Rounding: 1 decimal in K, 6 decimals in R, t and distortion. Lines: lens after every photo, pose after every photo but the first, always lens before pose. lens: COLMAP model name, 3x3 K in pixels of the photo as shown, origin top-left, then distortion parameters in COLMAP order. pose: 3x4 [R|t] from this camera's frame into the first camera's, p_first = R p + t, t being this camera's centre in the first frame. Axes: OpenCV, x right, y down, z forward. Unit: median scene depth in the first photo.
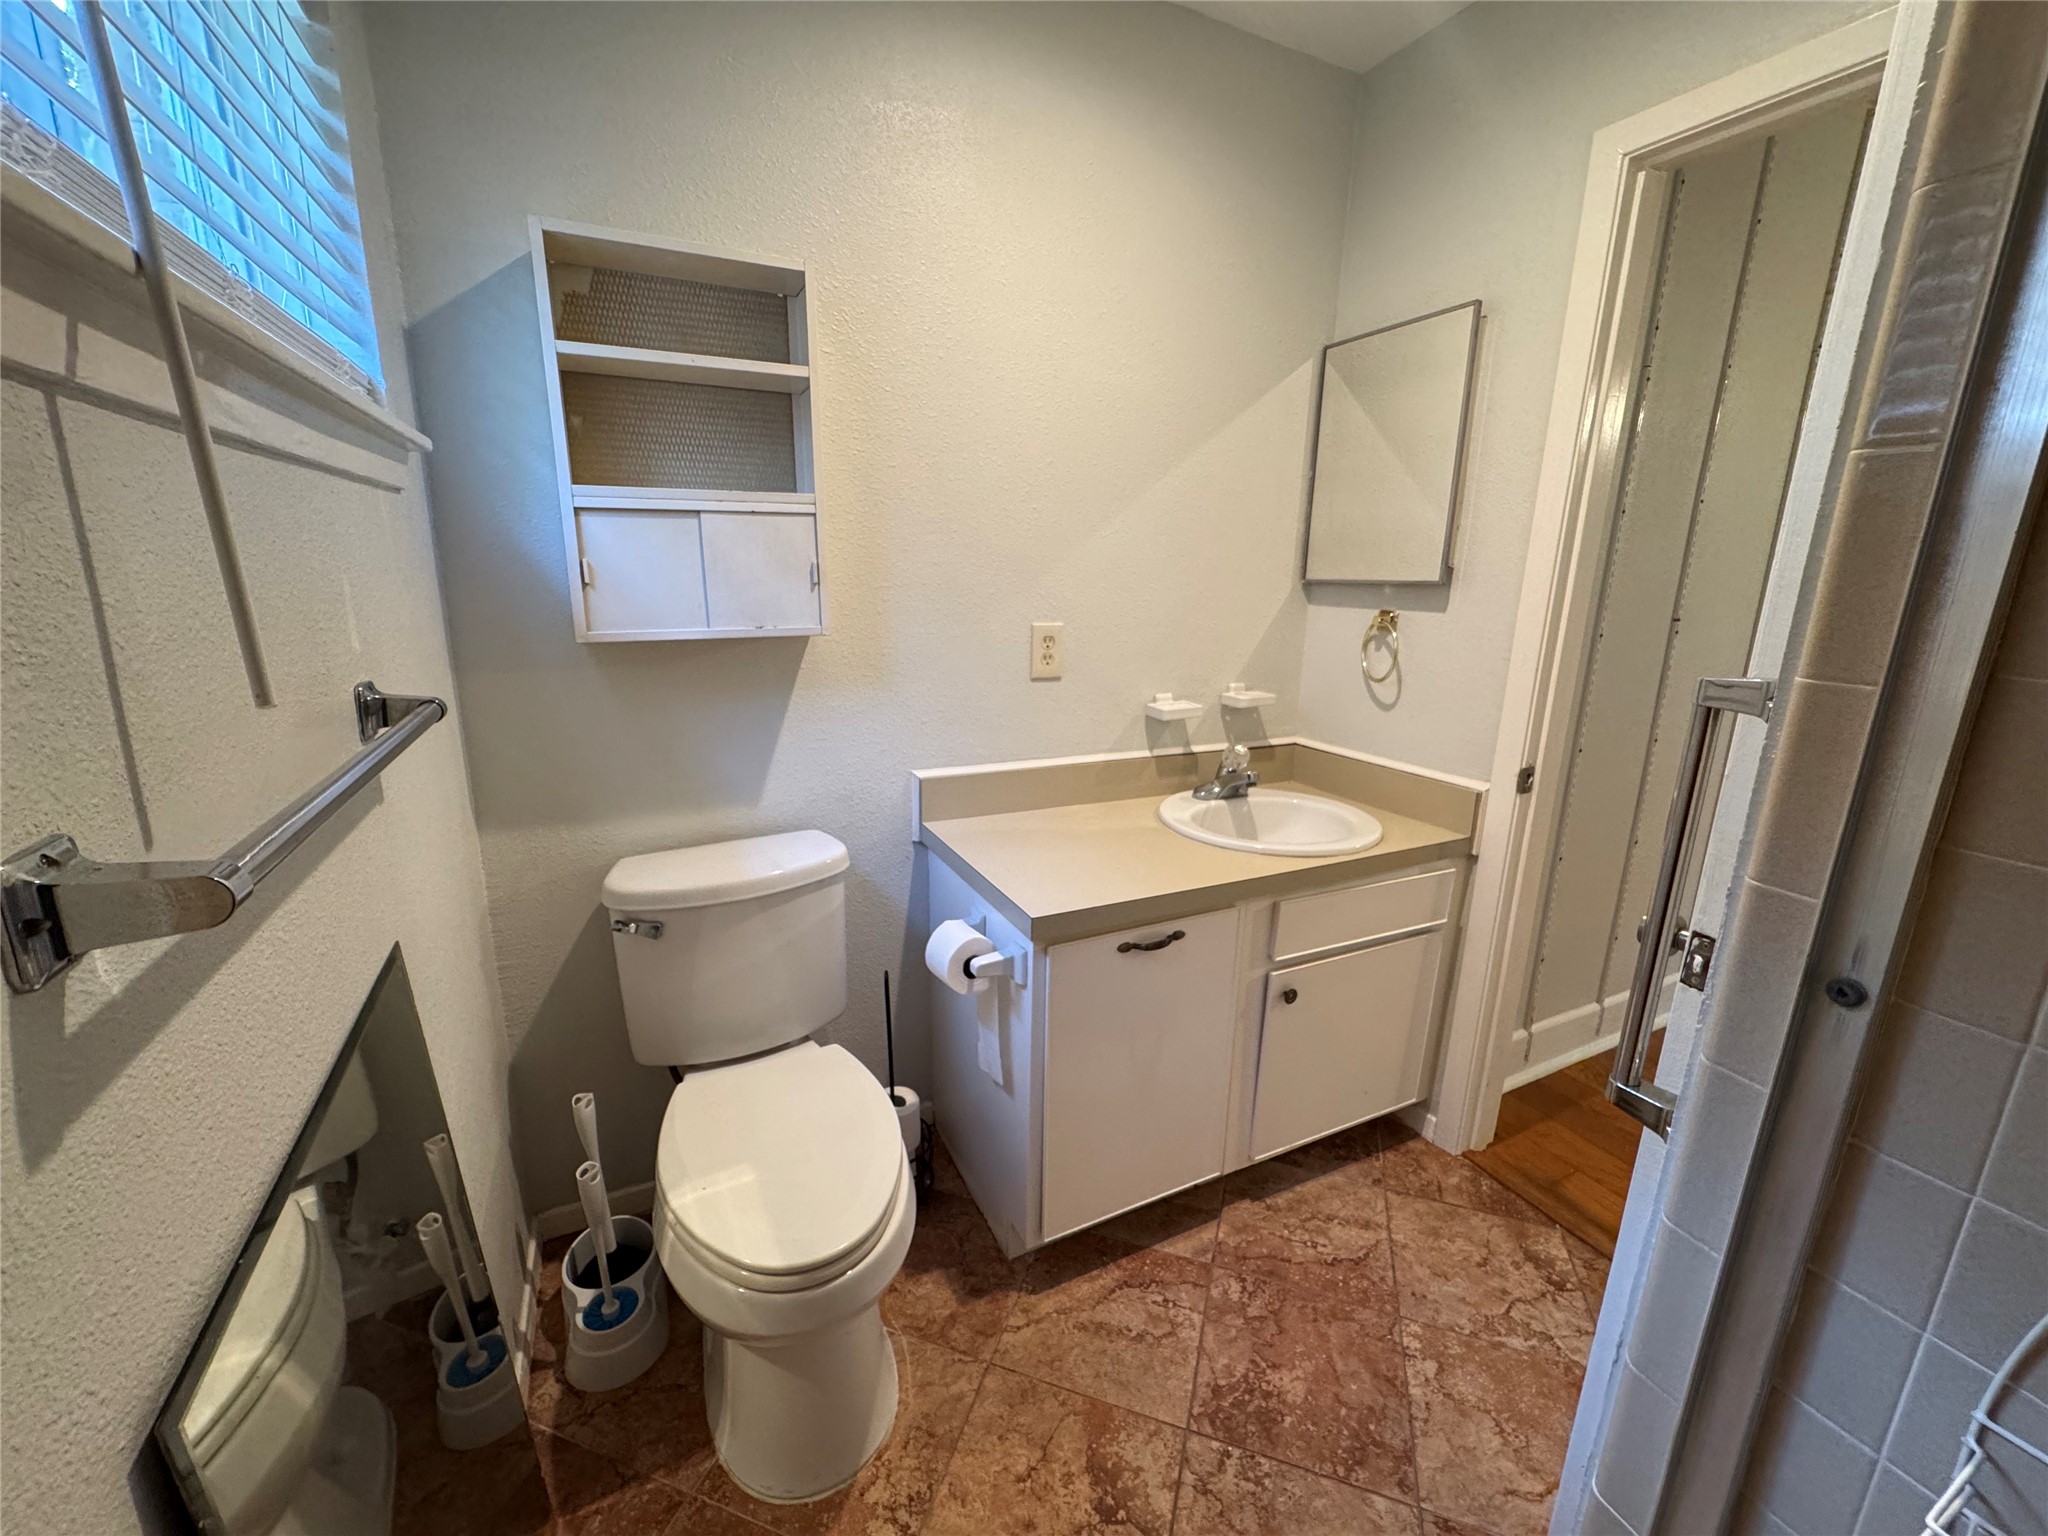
lens RADIAL K [[817.0, 0, 1024.0], [0, 817.0, 768.0], [0, 0, 1]] dist [-0.002296, -0.000159]
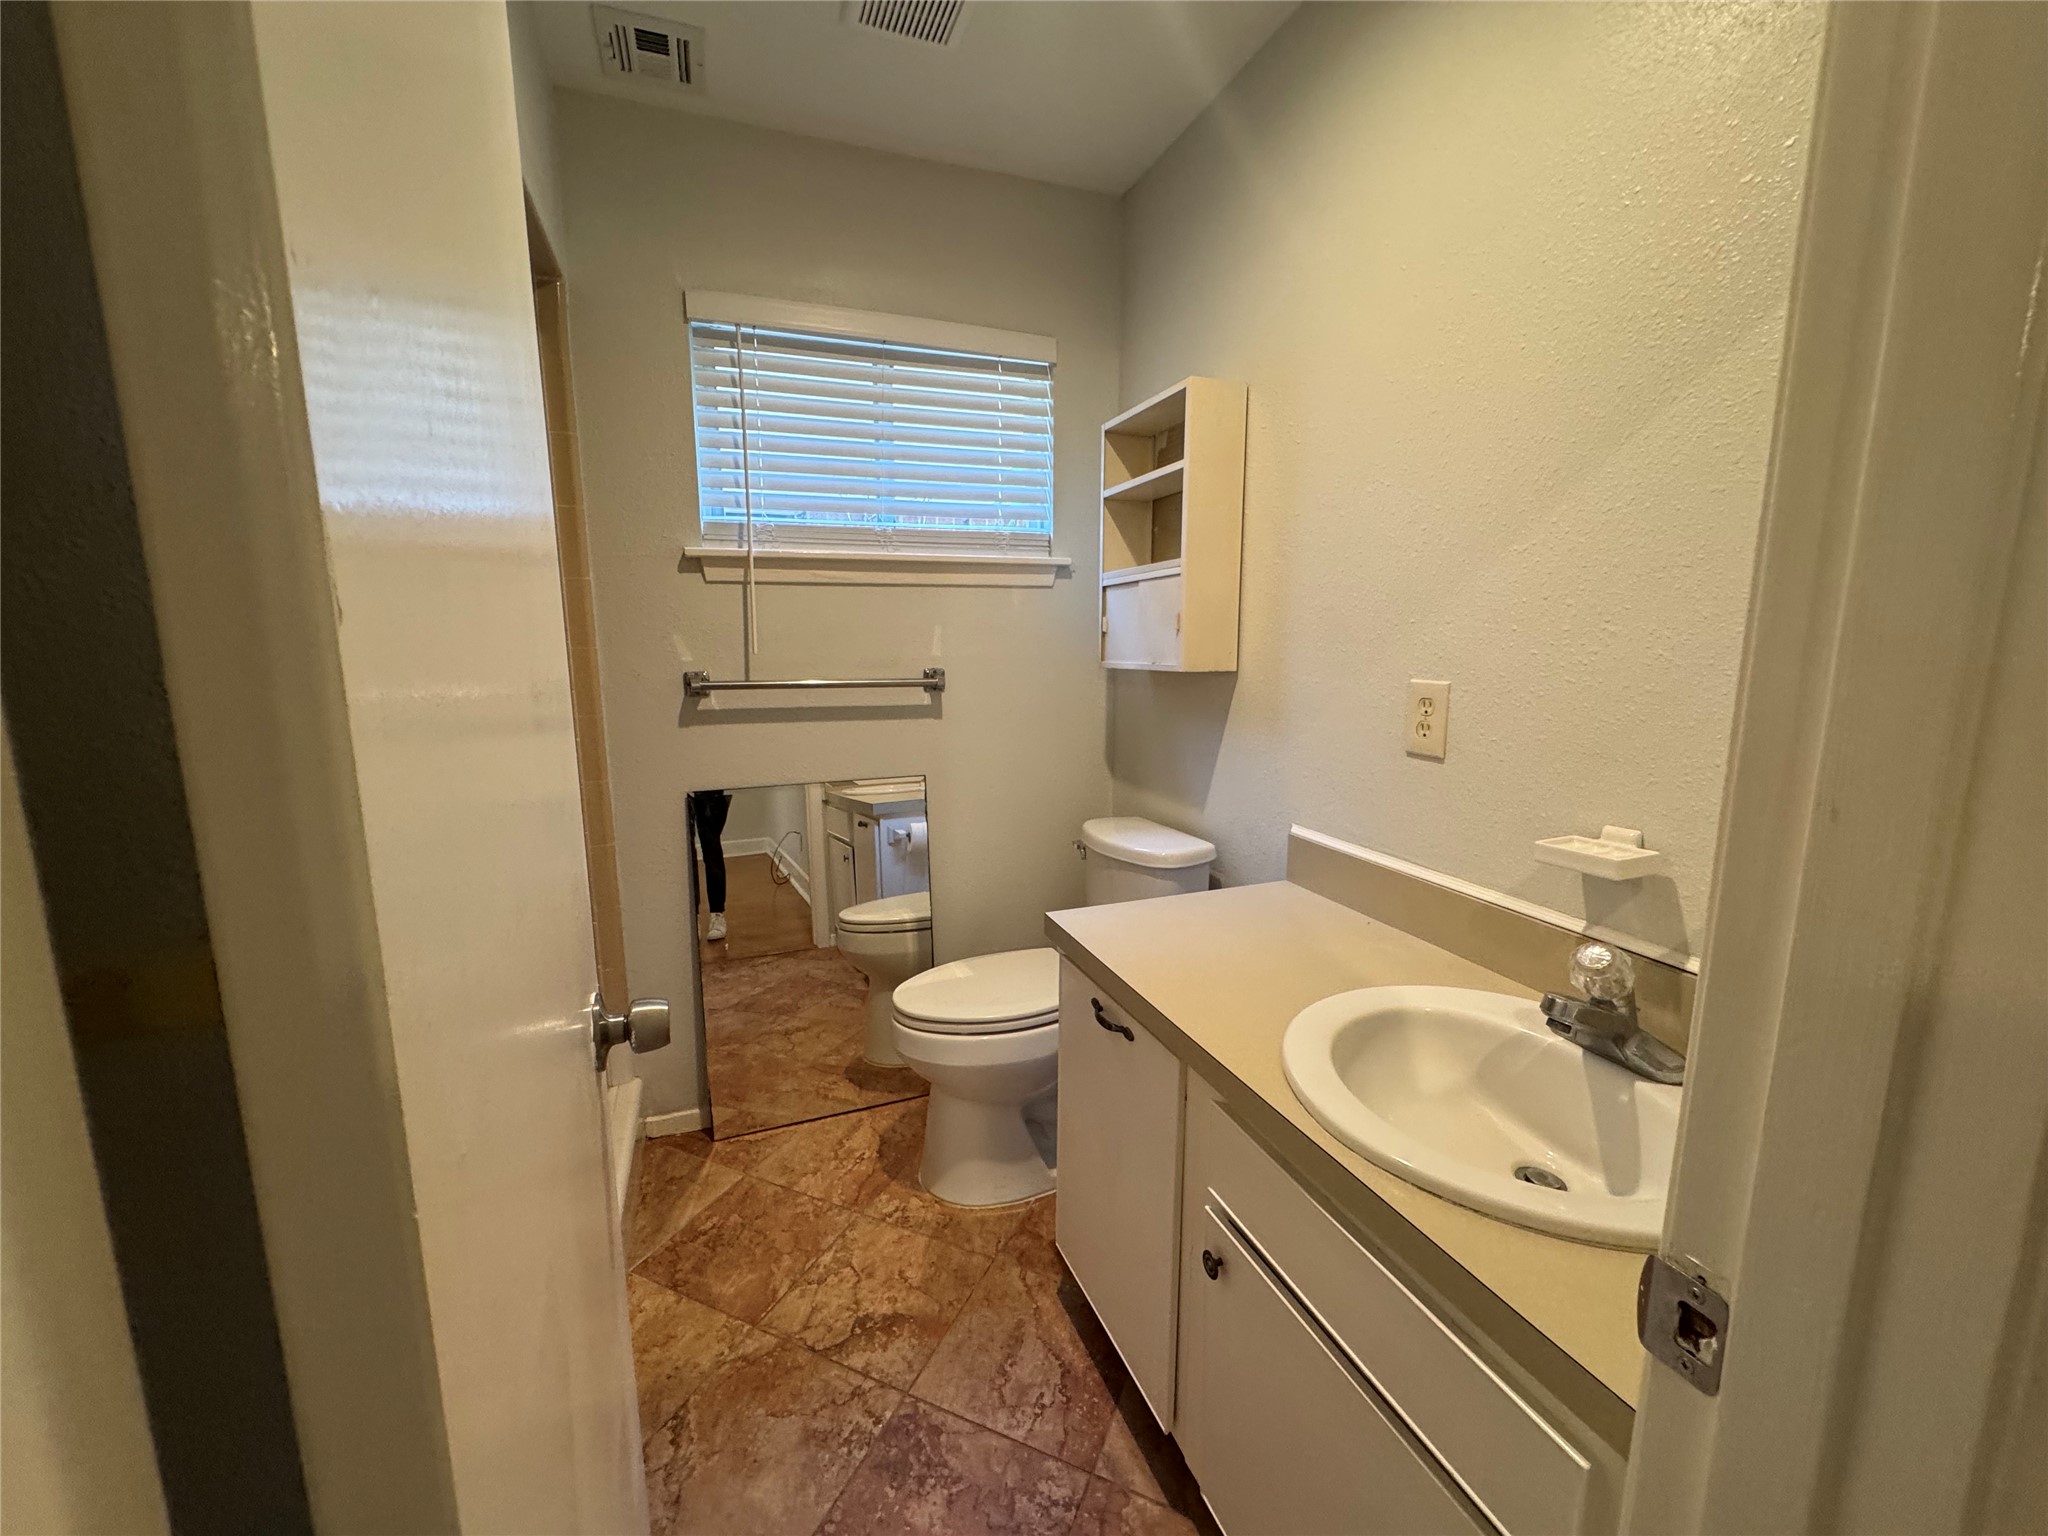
lens RADIAL K [[812.0, 0, 1024.0], [0, 812.0, 768.0], [0, 0, 1]] dist [0.000260, 0.000046]
pose [[-0.088789, 0.144074, -0.985576, 1.058934], [-0.236066, 0.958249, 0.161346, -0.179187], [0.967672, 0.246987, -0.051071, 0.942046]]
